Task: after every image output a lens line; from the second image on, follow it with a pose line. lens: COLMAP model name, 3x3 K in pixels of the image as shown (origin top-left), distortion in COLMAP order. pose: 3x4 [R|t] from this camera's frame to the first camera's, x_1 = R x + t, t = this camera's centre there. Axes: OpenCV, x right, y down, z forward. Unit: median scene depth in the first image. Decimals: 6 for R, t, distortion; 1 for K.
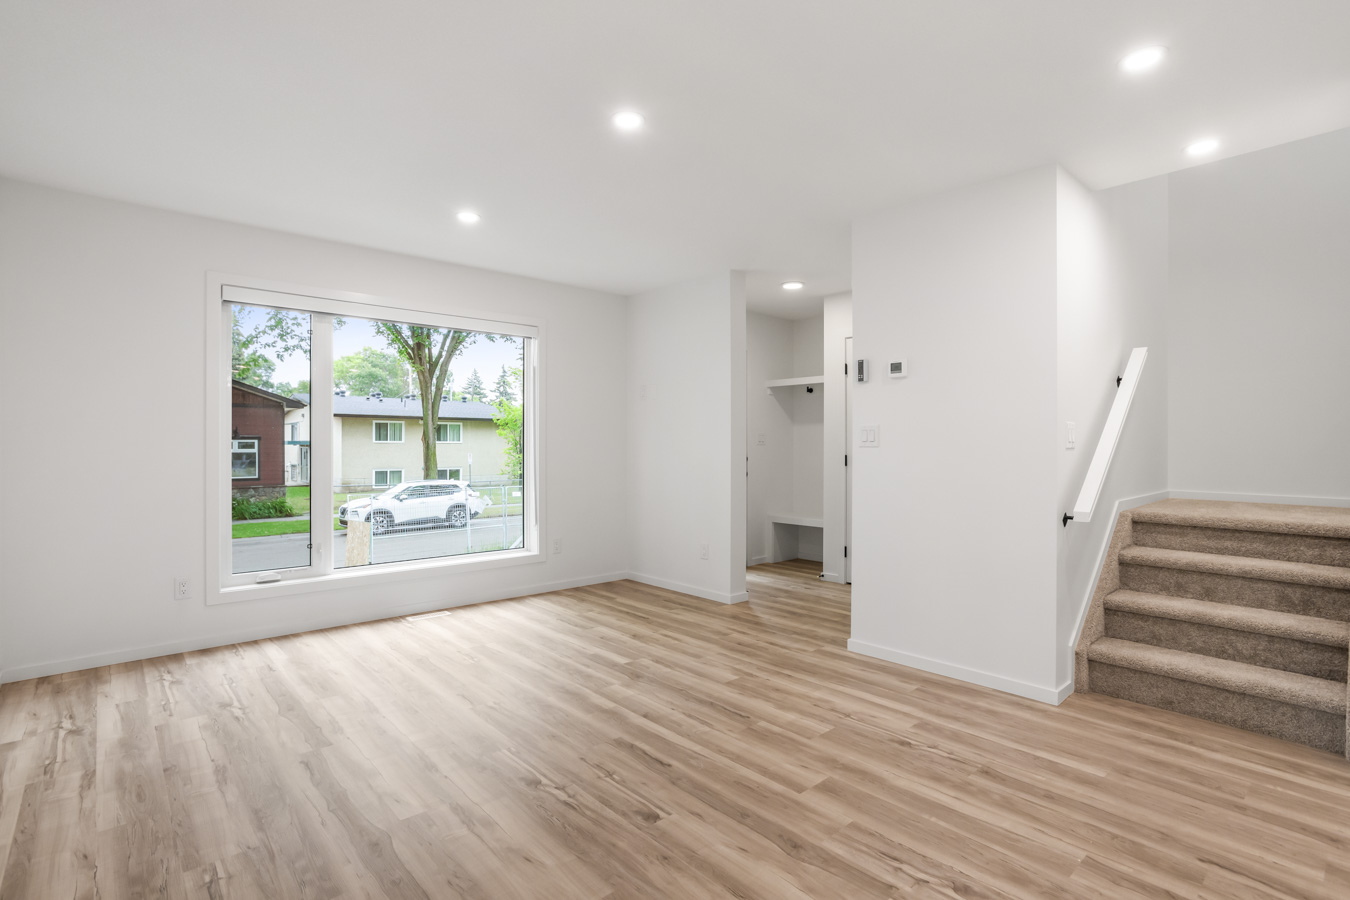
lens RADIAL K [[665.4, 0, 675.0], [0, 665.4, 450.0], [0, 0, 1]] dist [-0.028810, 0.031870]
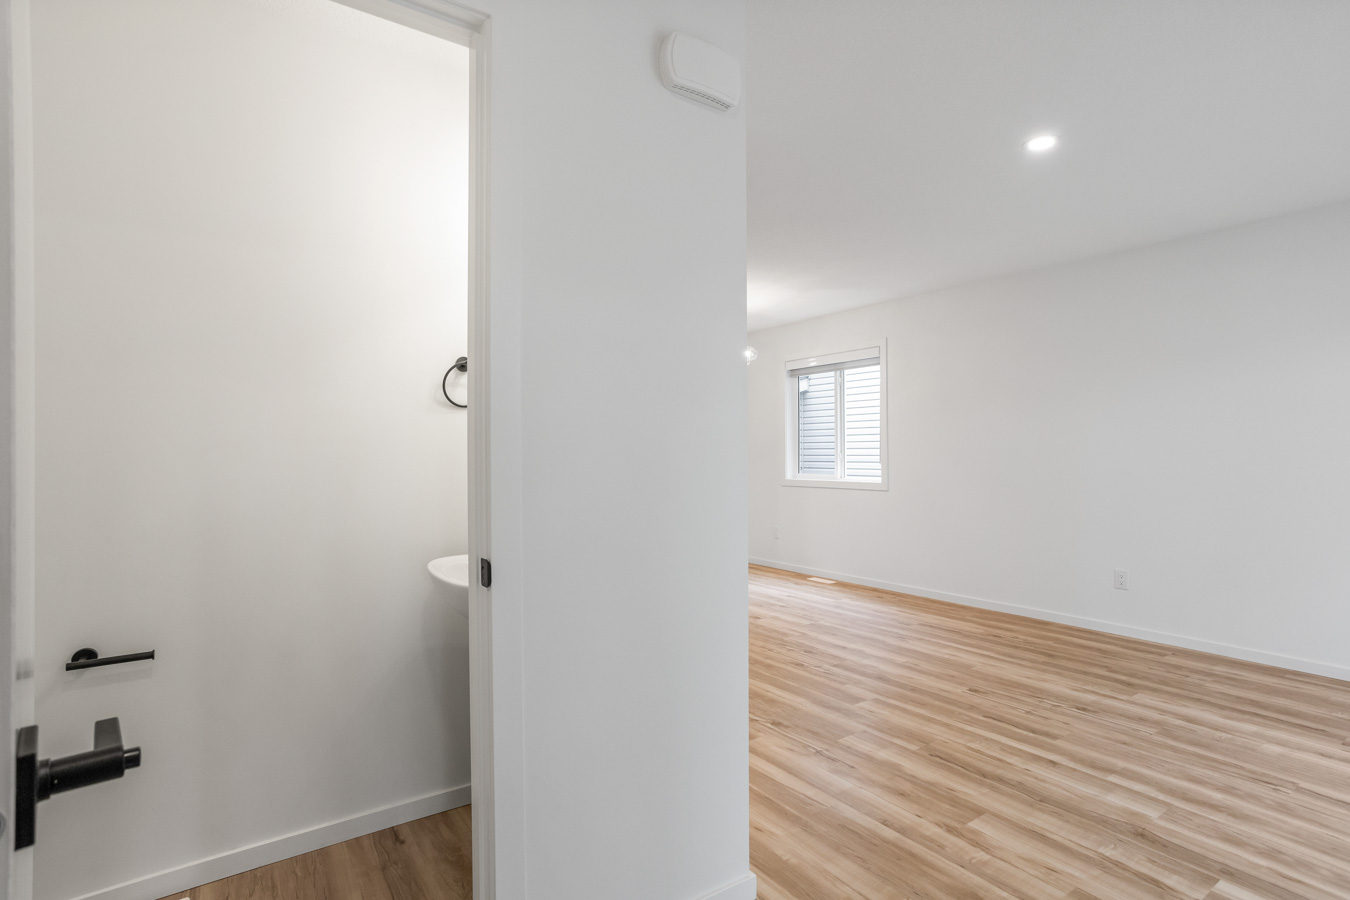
lens RADIAL K [[665.4, 0, 675.0], [0, 665.4, 450.0], [0, 0, 1]] dist [-0.028810, 0.031870]
pose [[-0.991326, 0.001580, 0.131417, 0.357047], [0.002076, 0.999991, 0.003637, -0.019812], [-0.131410, 0.003878, -0.991321, 2.049156]]
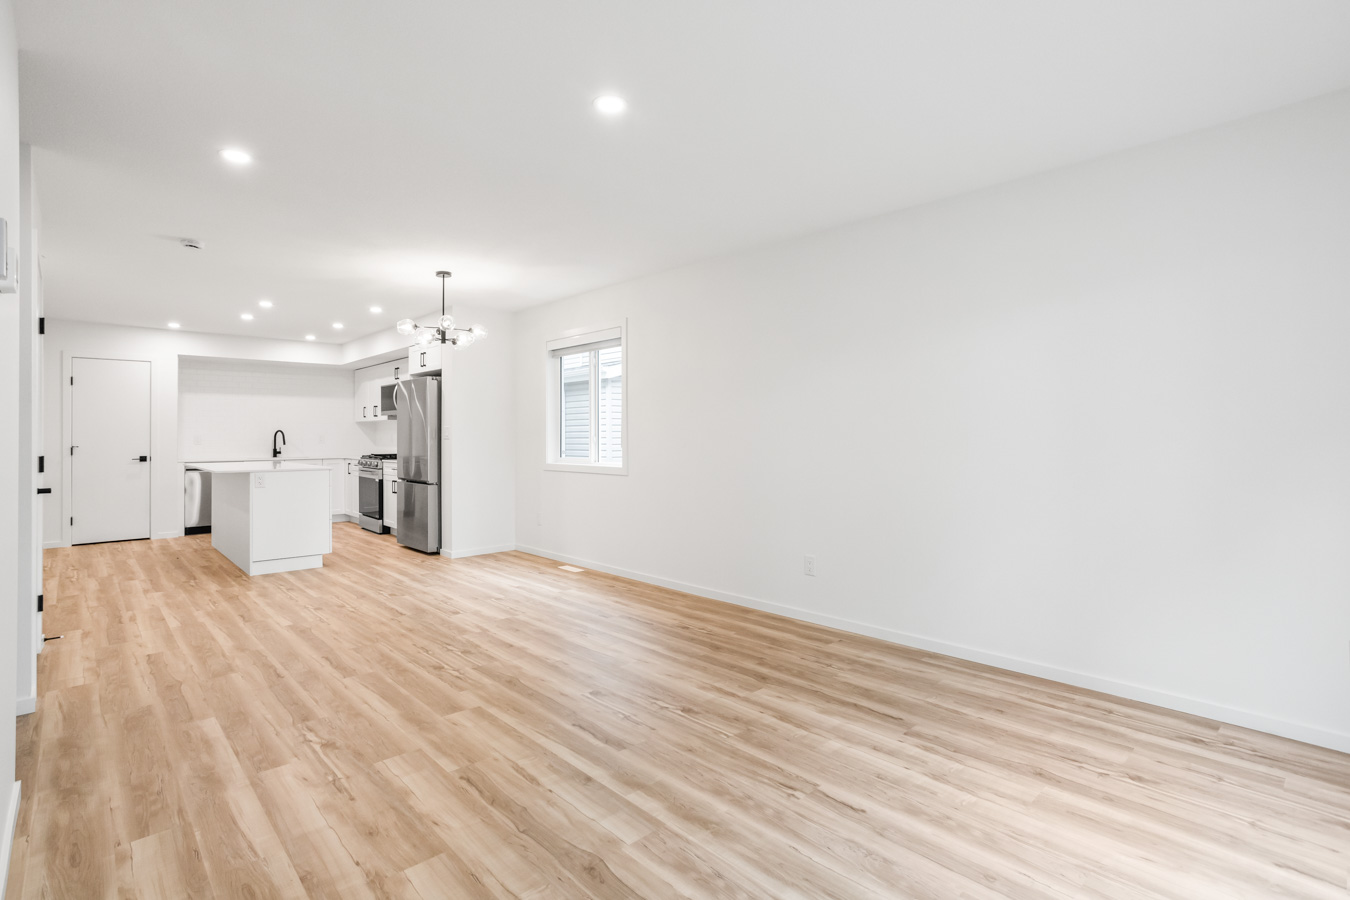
lens RADIAL K [[659.4, 0, 645.8], [0, 659.4, 432.3], [0, 0, 1]] dist [-0.030165, 0.031403]
pose [[-0.999754, 0.004311, 0.021768, -0.139986], [0.004378, 0.999986, 0.003036, -0.018473], [-0.021754, 0.003131, -0.999758, 1.887219]]
